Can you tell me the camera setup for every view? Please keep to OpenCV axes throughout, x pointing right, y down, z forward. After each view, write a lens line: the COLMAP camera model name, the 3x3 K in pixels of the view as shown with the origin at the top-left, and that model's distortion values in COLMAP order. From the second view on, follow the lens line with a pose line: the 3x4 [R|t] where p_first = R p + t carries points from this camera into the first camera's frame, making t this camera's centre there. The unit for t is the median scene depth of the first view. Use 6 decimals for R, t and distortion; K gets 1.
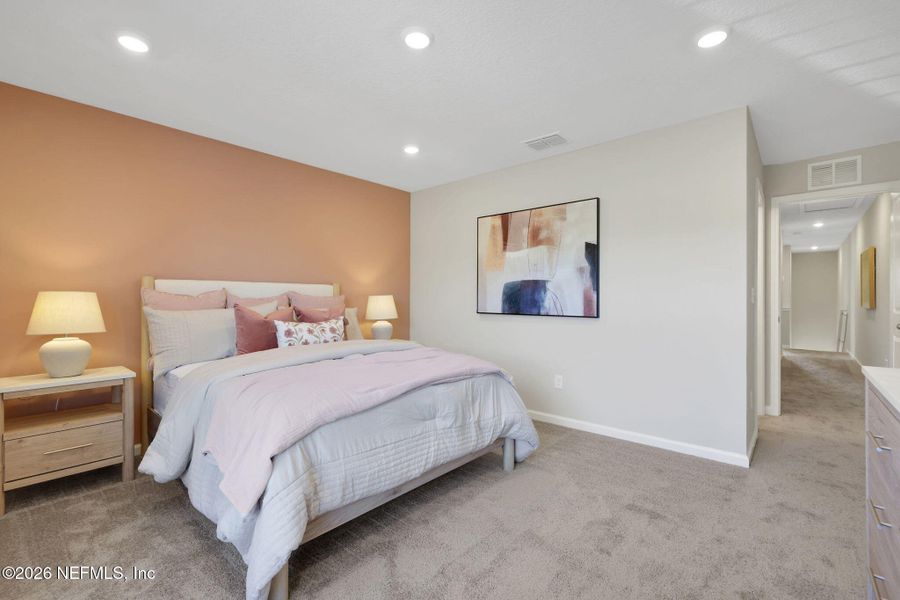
lens RADIAL K [[405.1, 0, 468.6], [0, 405.1, 298.8], [0, 0, 1]] dist [-0.000048, 0.000343]
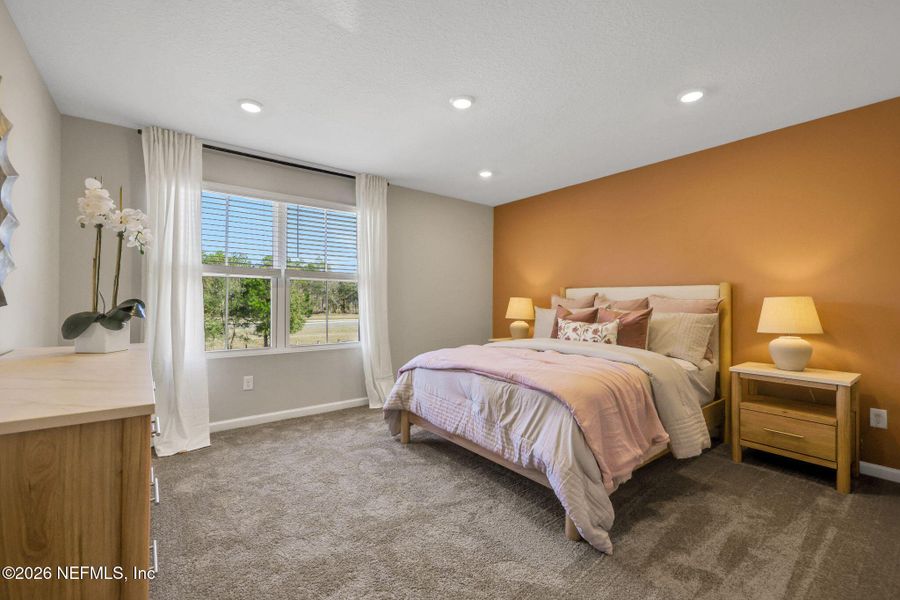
lens RADIAL K [[405.1, 0, 468.6], [0, 405.1, 298.8], [0, 0, 1]] dist [-0.000048, 0.000343]
pose [[-0.225453, -0.011565, -0.974185, 0.780186], [0.001119, 0.999926, -0.012130, 0.004521], [0.974253, -0.003825, -0.225423, 0.896240]]
